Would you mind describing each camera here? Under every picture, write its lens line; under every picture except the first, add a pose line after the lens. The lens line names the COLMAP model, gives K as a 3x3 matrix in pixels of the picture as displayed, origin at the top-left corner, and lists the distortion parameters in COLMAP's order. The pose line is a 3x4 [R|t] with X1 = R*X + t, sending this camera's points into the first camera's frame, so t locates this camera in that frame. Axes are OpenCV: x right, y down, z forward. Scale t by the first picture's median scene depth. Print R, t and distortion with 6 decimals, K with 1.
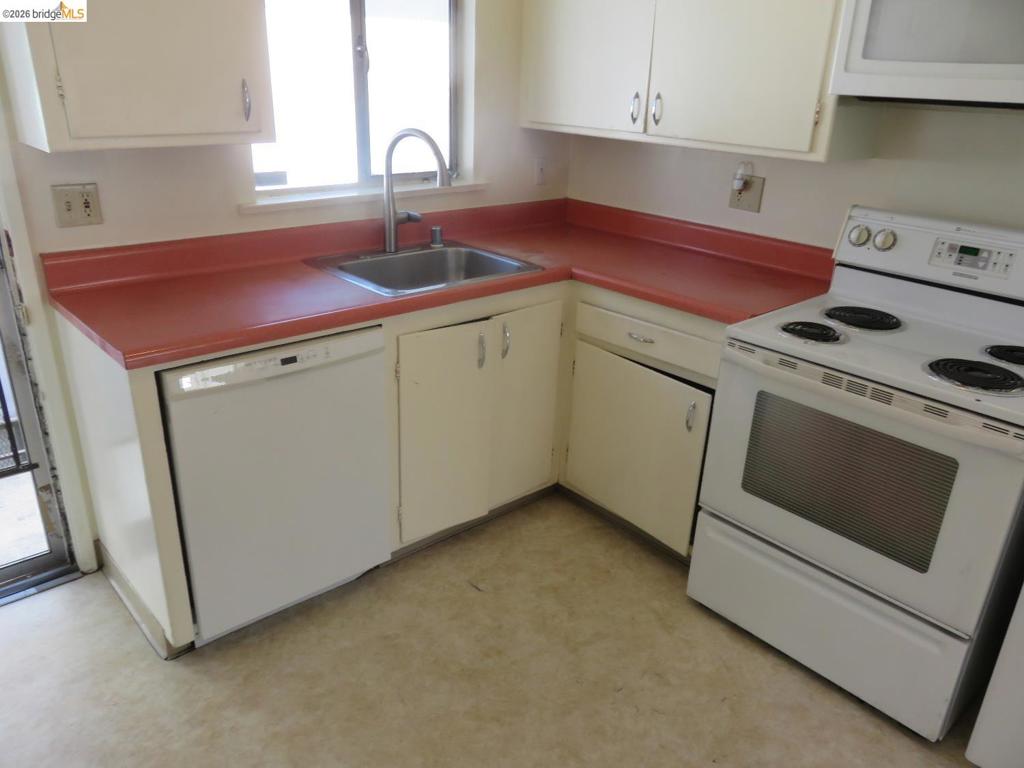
lens RADIAL K [[777.9, 0, 520.6], [0, 777.9, 382.3], [0, 0, 1]] dist [-0.000584, 0.000003]
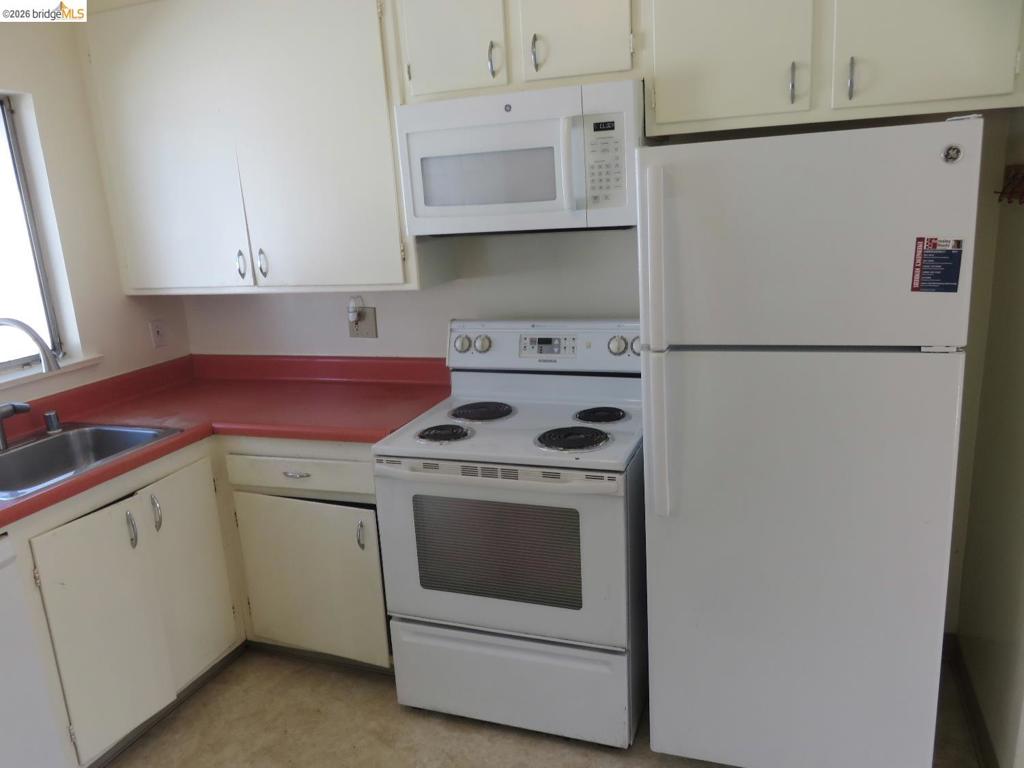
lens RADIAL K [[777.9, 0, 517.2], [0, 777.9, 379.2], [0, 0, 1]] dist [-0.000584, 0.000003]
pose [[0.882684, -0.198011, 0.426217, -0.003913], [0.260363, 0.961048, -0.092723, -0.006465], [-0.391255, 0.192816, 0.899856, -0.083626]]
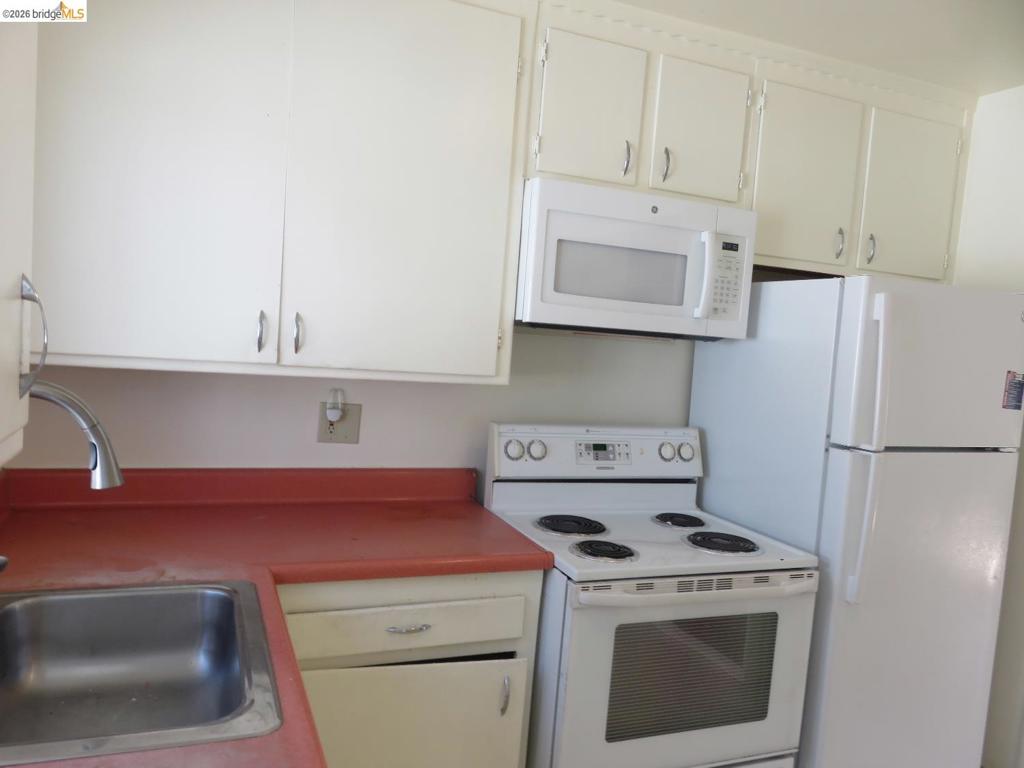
lens RADIAL K [[777.9, 0, 515.9], [0, 777.9, 380.9], [0, 0, 1]] dist [-0.000584, 0.000003]
pose [[0.344715, -0.078561, 0.935414, -0.530319], [0.289923, 0.956683, -0.026494, -0.254089], [-0.892814, 0.280331, 0.352560, 0.626108]]
